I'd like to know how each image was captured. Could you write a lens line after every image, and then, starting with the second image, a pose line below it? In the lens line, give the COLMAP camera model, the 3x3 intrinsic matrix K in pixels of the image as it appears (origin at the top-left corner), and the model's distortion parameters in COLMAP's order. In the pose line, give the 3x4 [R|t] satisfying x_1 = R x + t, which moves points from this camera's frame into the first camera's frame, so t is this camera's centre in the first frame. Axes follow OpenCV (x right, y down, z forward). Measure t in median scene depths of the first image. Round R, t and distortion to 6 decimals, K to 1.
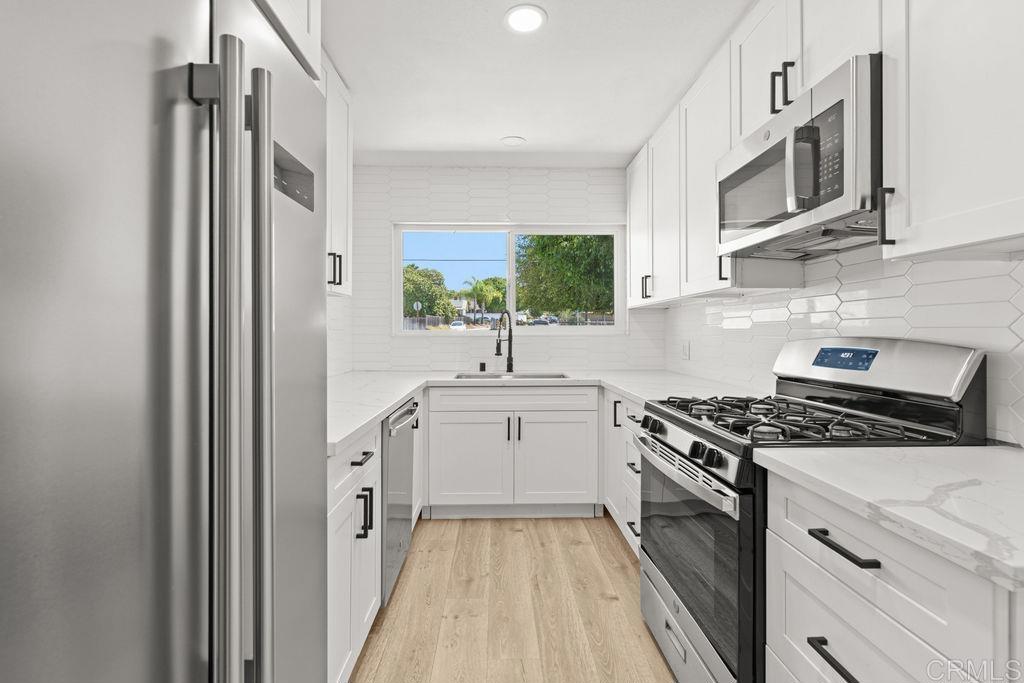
lens RADIAL K [[467.3, 0, 507.5], [0, 467.3, 331.1], [0, 0, 1]] dist [-0.004821, 0.002057]
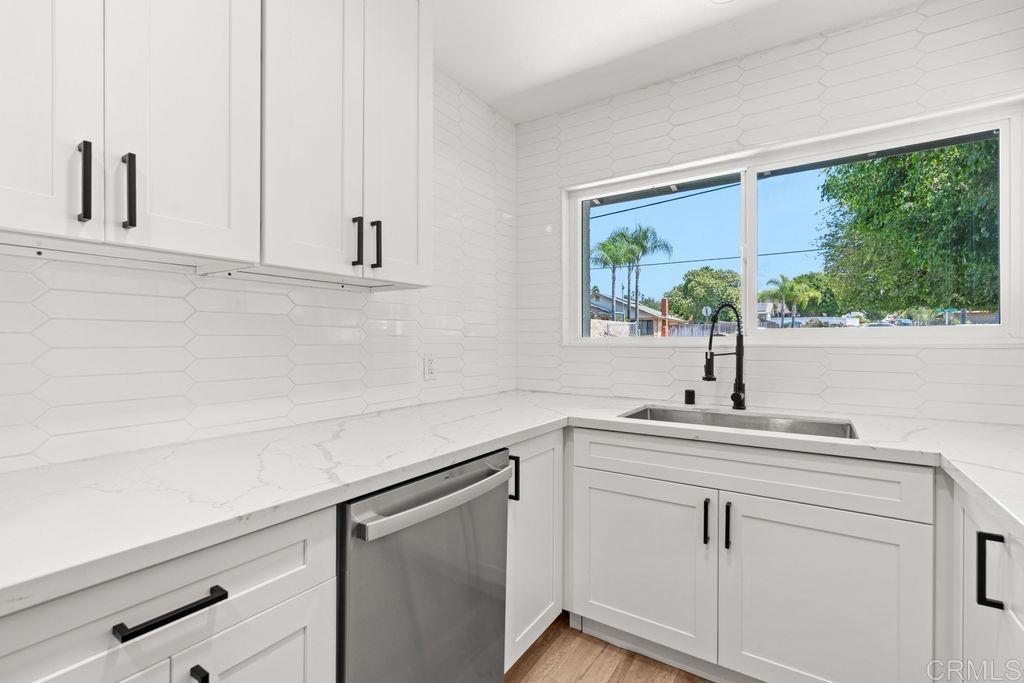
lens RADIAL K [[467.3, 0, 501.1], [0, 467.3, 342.7], [0, 0, 1]] dist [-0.004821, 0.002057]
pose [[0.815864, 0.003079, -0.578236, 0.120434], [0.001745, 0.999968, 0.007787, 0.000737], [0.578241, -0.007362, 0.815833, 0.439307]]
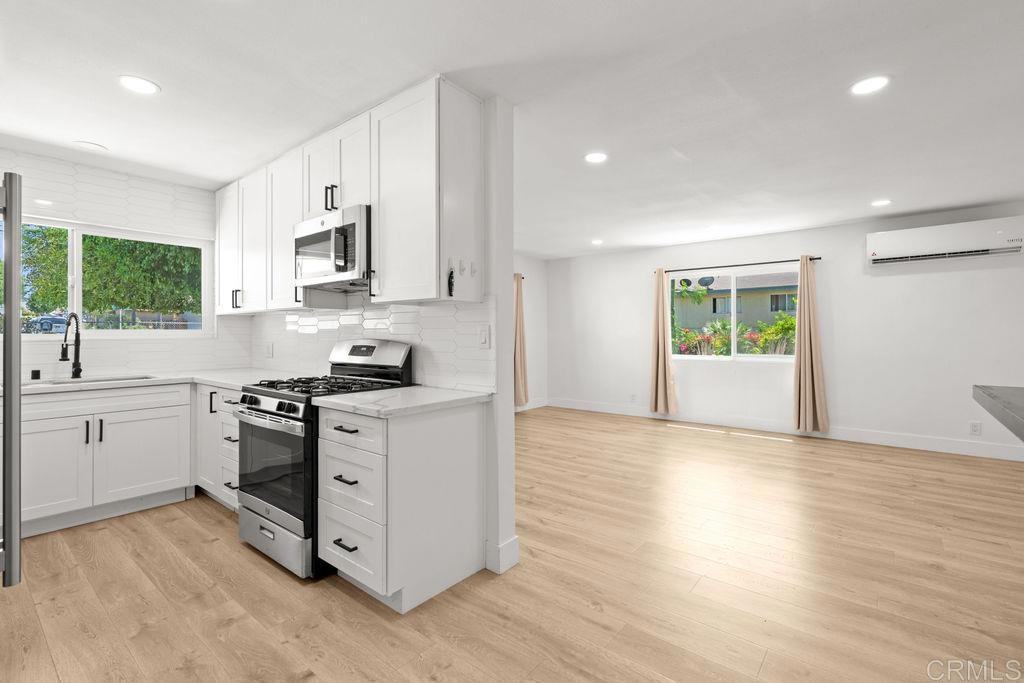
lens RADIAL K [[467.3, 0, 507.8], [0, 467.3, 334.1], [0, 0, 1]] dist [-0.004821, 0.002057]
pose [[0.662715, 0.000194, 0.748872, -0.151527], [-0.001284, 0.999999, 0.000877, -0.004901], [-0.748871, -0.001542, 0.662714, -0.352462]]
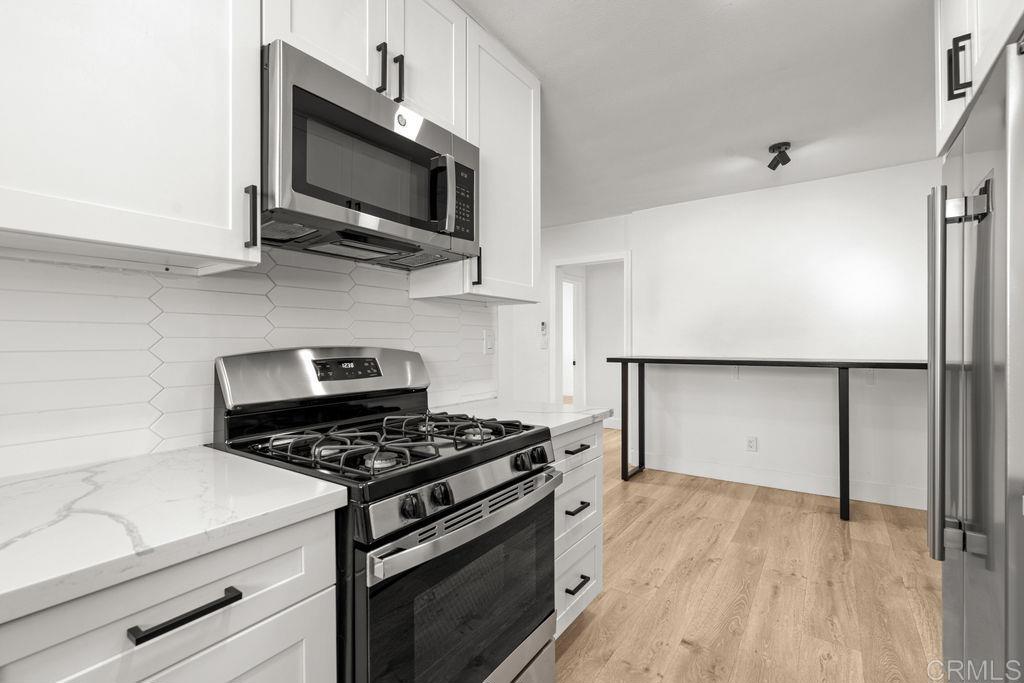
lens RADIAL K [[467.3, 0, 509.0], [0, 467.3, 341.4], [0, 0, 1]] dist [-0.004821, 0.002057]
pose [[-0.804440, 0.003403, 0.594024, -0.072404], [0.001809, 0.999993, -0.003279, 0.002633], [-0.594031, -0.001563, -0.804441, 0.859908]]
